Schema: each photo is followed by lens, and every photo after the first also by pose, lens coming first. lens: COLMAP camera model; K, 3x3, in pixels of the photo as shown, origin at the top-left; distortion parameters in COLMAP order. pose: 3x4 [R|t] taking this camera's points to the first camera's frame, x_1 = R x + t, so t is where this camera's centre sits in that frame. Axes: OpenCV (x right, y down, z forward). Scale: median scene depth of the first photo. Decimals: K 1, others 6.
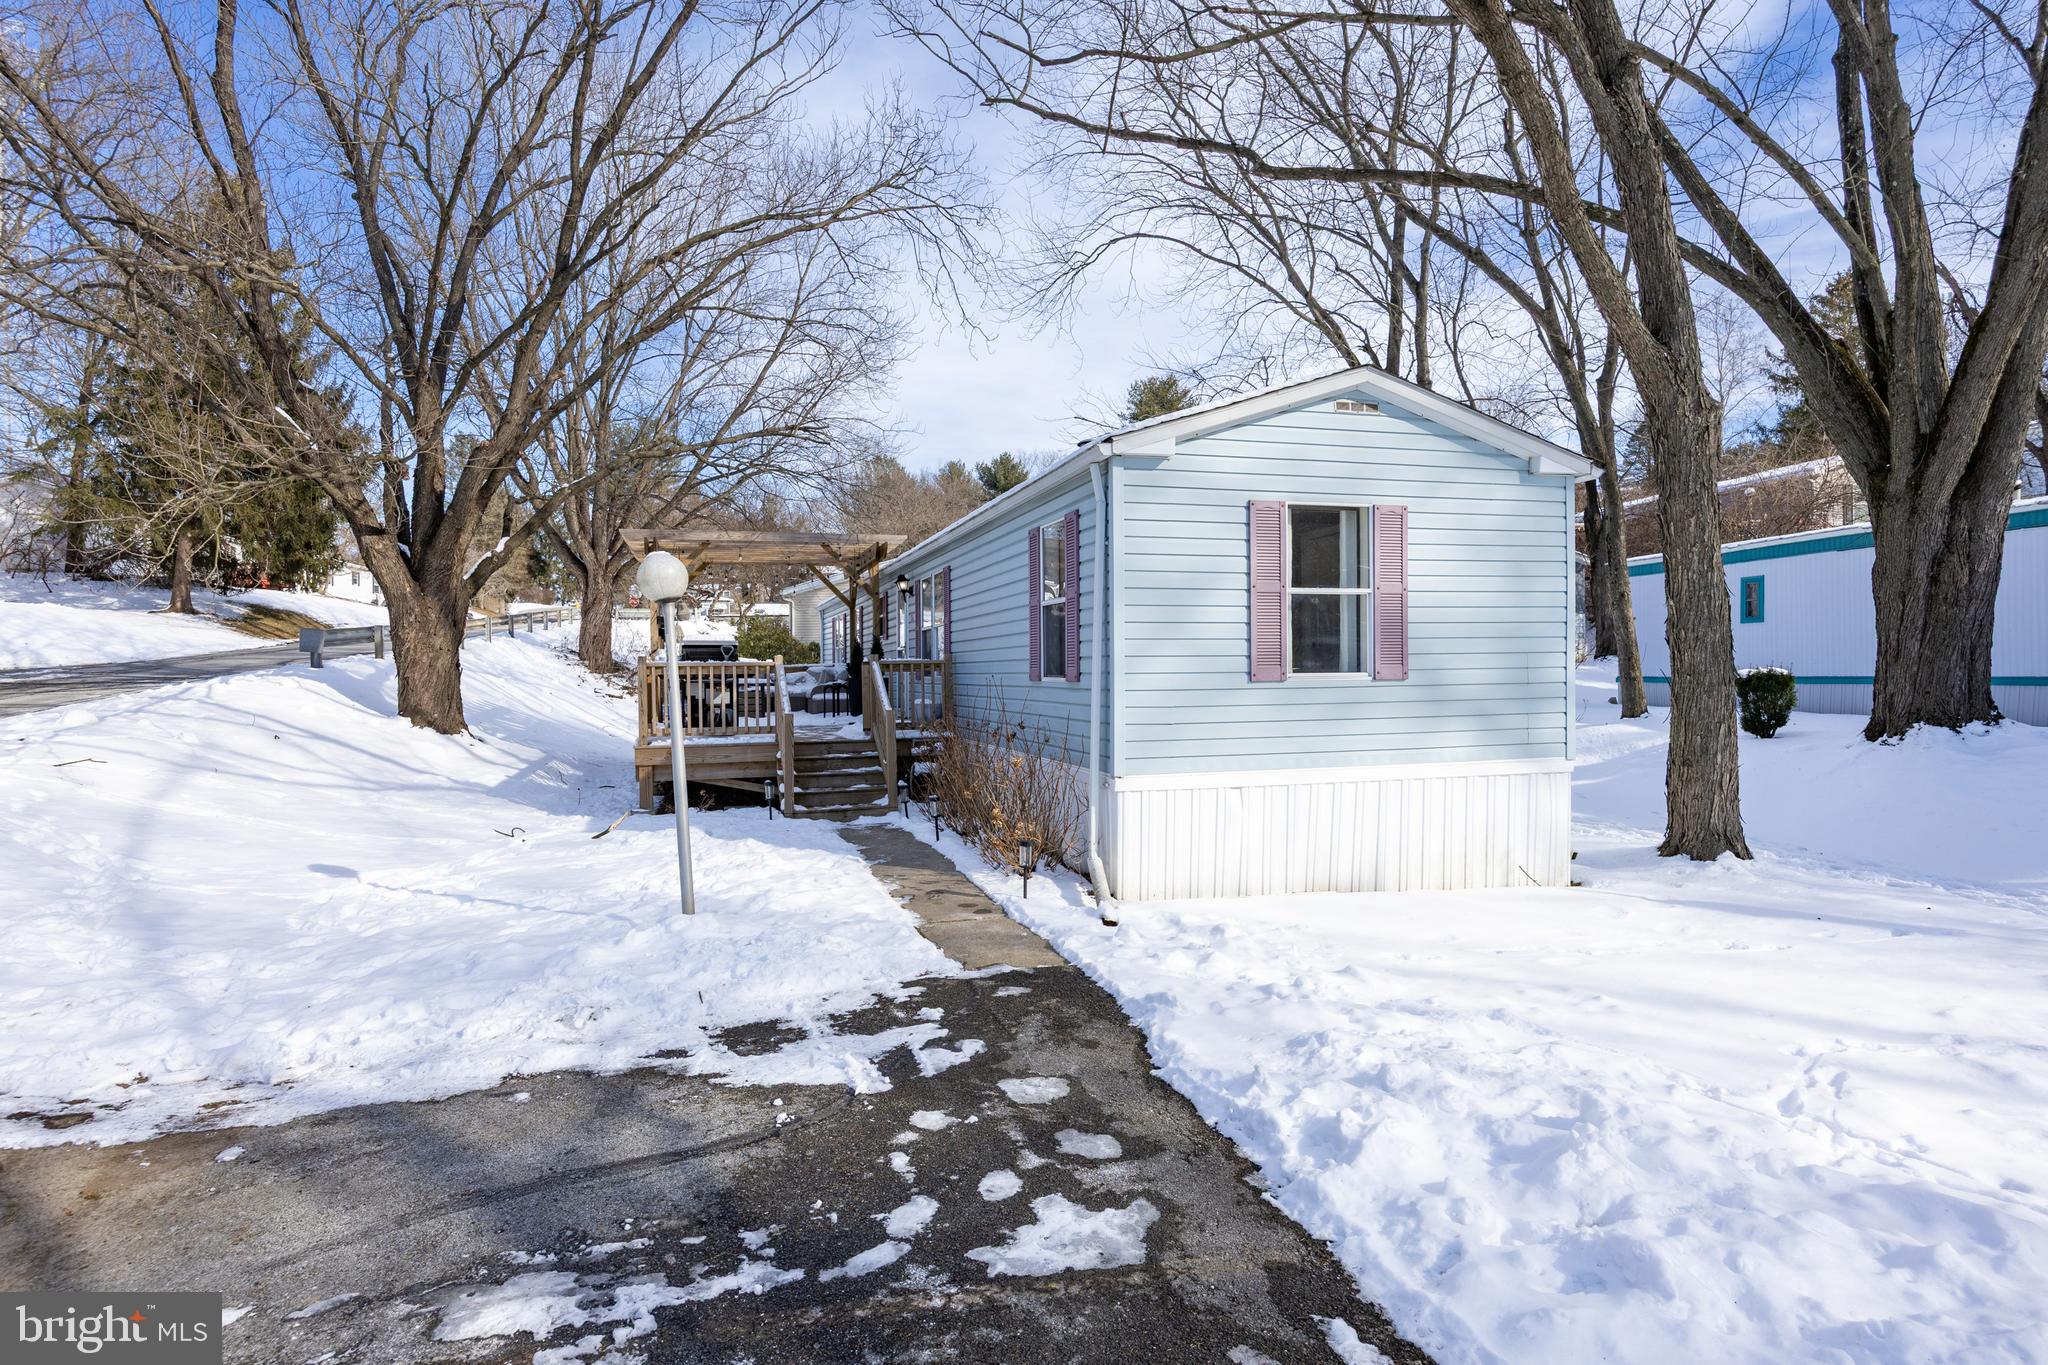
lens RADIAL K [[1110.1, 0, 1024.0], [0, 1110.1, 682.5], [0, 0, 1]] dist [0.003930, 0.000734]
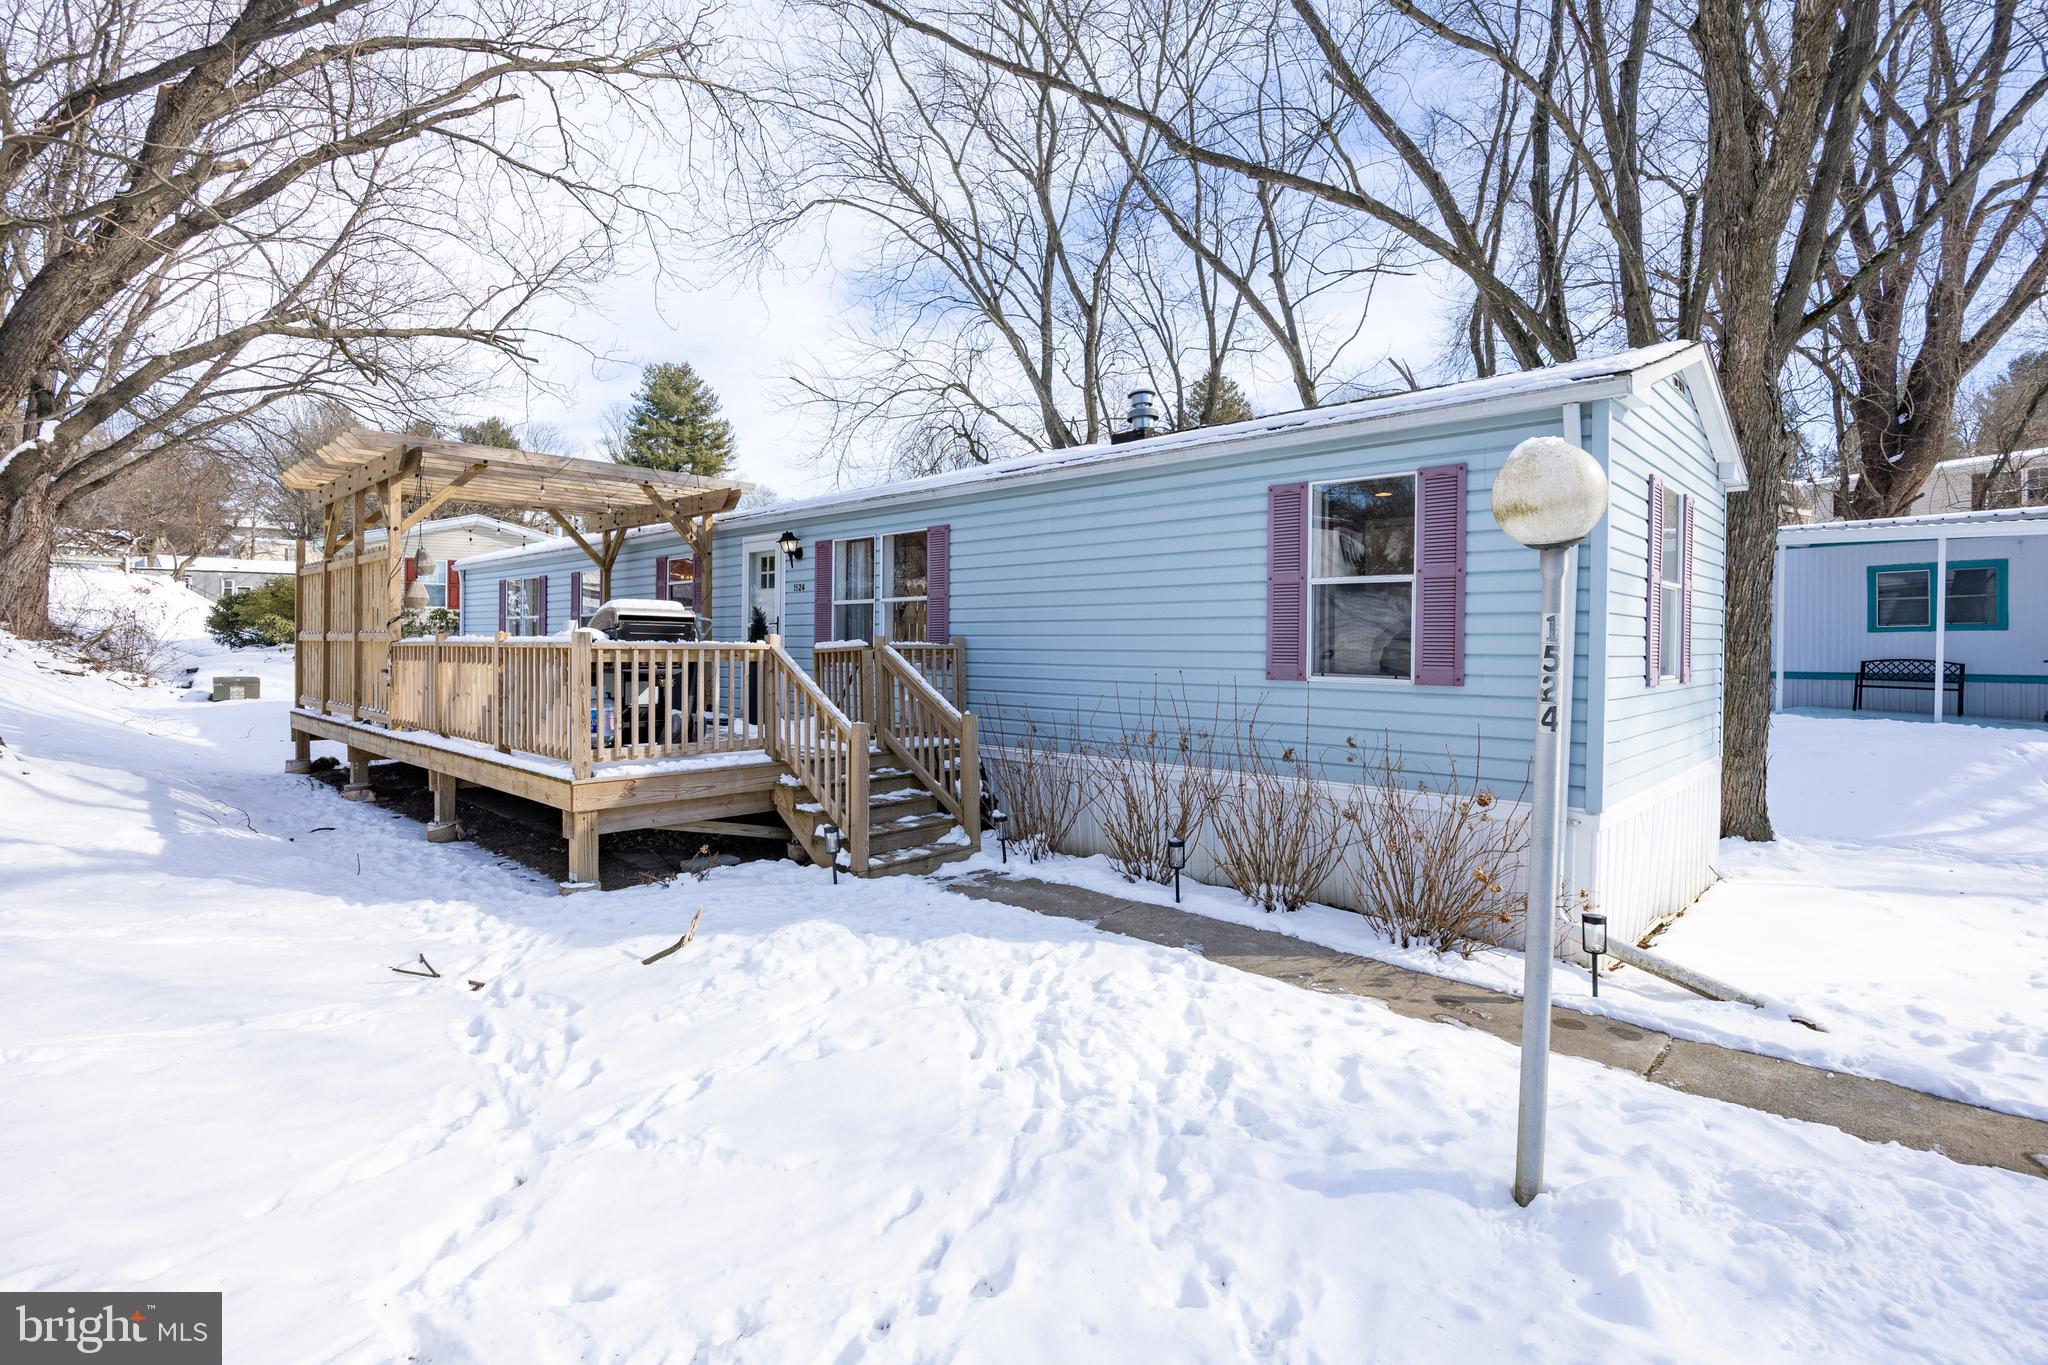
lens RADIAL K [[939.4, 0, 1029.0], [0, 939.4, 669.2], [0, 0, 1]] dist [-0.003398, -0.000262]
pose [[0.857849, -0.001548, 0.513899, -0.367638], [-0.008737, 0.999807, 0.017597, -0.014904], [-0.513827, -0.019586, 0.857670, 0.399496]]
